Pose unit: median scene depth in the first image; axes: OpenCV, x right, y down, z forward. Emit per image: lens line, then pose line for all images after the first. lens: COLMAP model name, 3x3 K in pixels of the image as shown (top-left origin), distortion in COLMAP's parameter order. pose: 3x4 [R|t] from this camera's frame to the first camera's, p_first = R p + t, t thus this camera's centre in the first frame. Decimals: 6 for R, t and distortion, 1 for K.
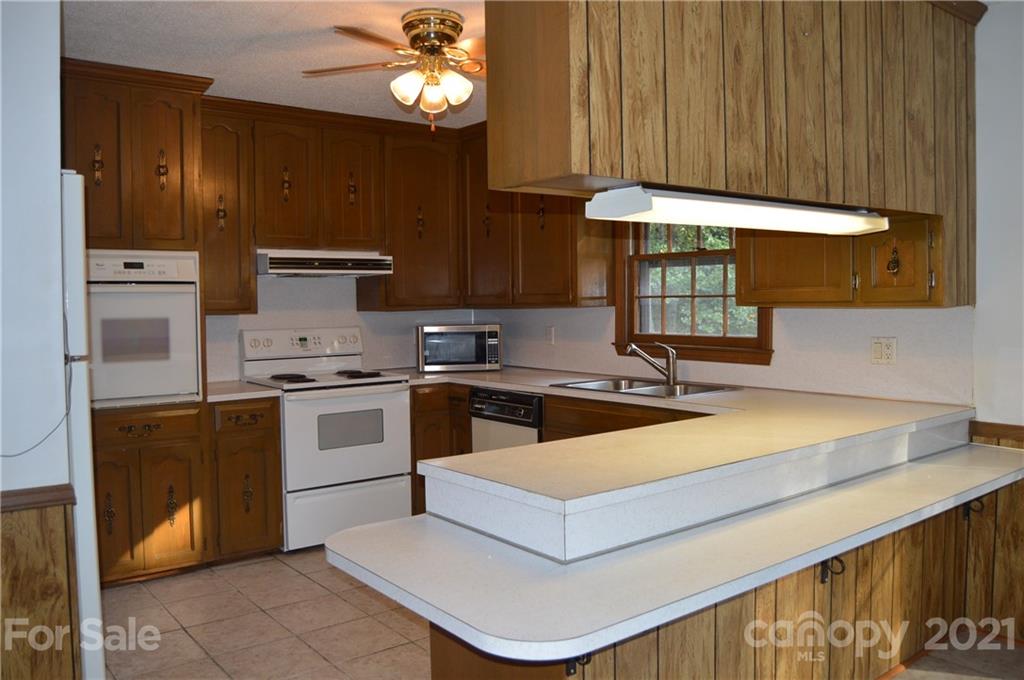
lens RADIAL K [[814.1, 0, 511.6], [0, 814.1, 336.2], [0, 0, 1]] dist [-0.093561, 0.036666]
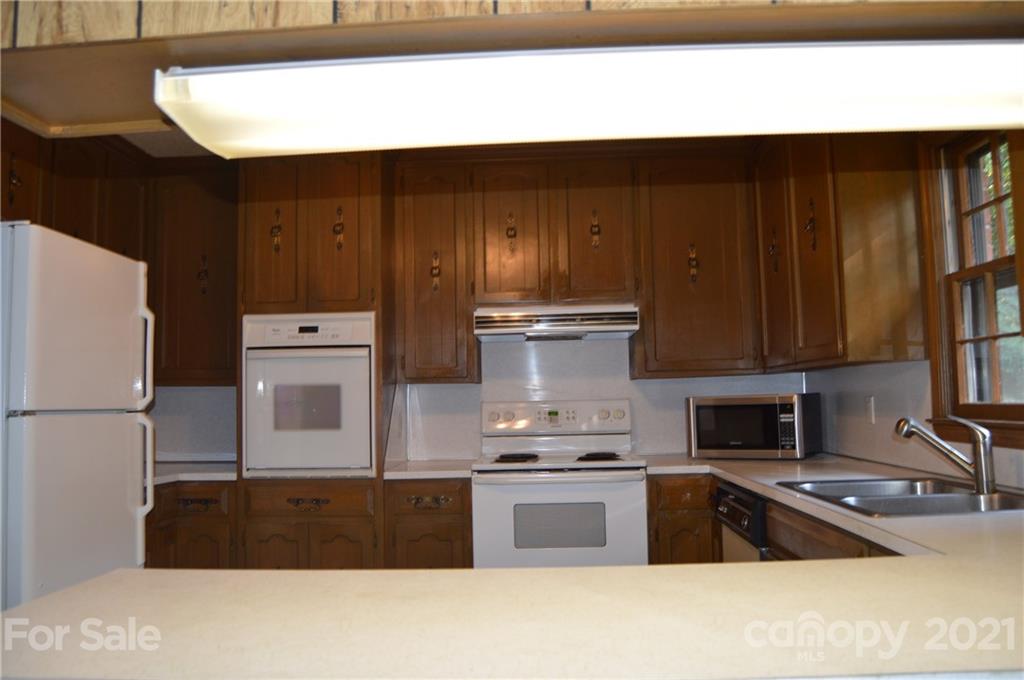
lens RADIAL K [[814.1, 0, 512.4], [0, 814.1, 343.9], [0, 0, 1]] dist [-0.093561, 0.036666]
pose [[0.761811, -0.048560, -0.645977, 0.302766], [-0.015966, 0.995476, -0.093661, 0.014036], [0.647603, 0.081665, 0.757589, 0.376785]]
